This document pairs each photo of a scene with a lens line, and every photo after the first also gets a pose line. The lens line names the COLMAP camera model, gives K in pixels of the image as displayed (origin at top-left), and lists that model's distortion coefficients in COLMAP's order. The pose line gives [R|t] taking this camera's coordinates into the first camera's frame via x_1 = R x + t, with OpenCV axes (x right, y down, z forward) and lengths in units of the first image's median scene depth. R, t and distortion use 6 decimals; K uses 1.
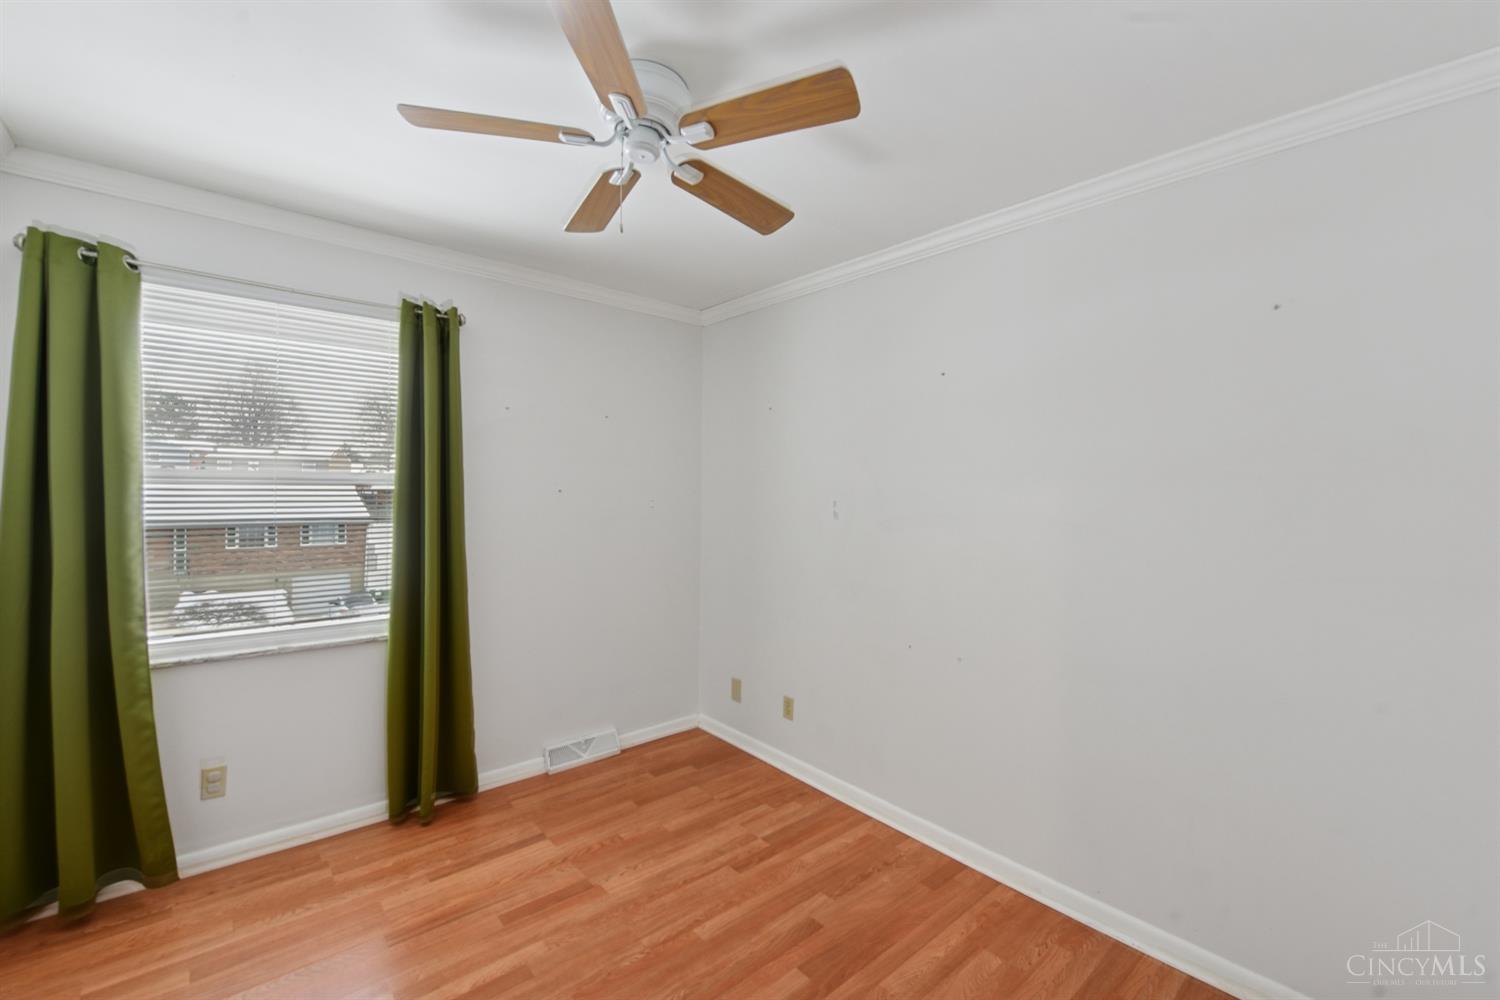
lens RADIAL K [[604.4, 0, 750.0], [0, 604.4, 499.5], [0, 0, 1]] dist [-0.015577, -0.000908]
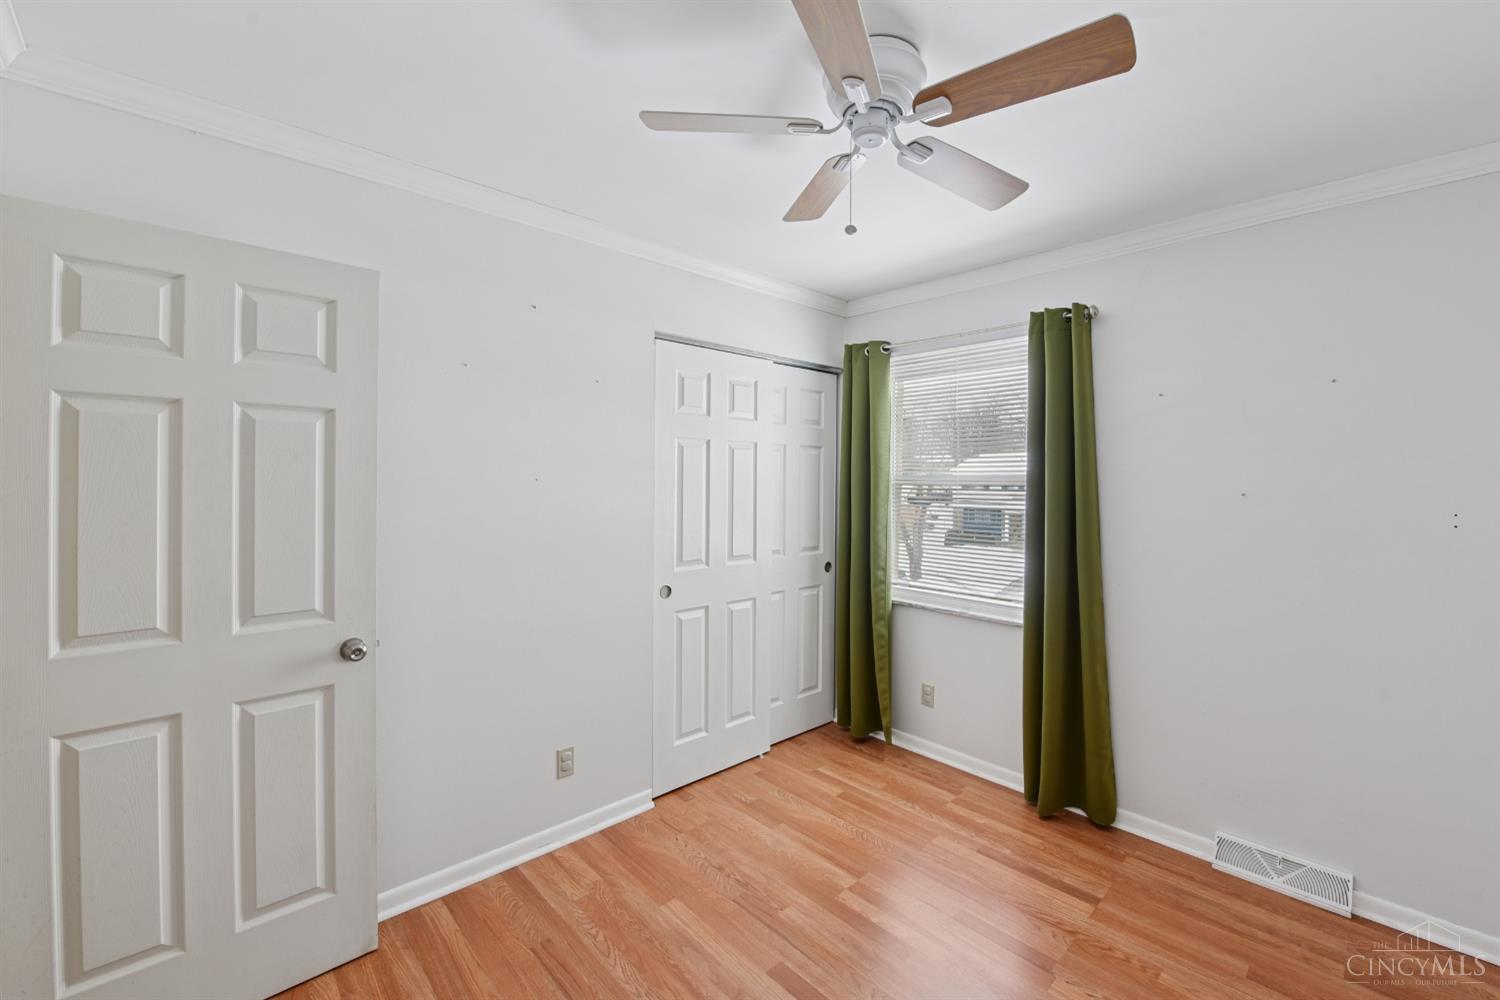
lens RADIAL K [[604.4, 0, 782.0], [0, 604.4, 484.2], [0, 0, 1]] dist [-0.015577, -0.000908]
pose [[0.078495, -0.004875, -0.996903, 0.469730], [-0.027642, 0.999593, -0.007065, -0.006368], [0.996531, 0.028111, 0.078328, 0.490178]]
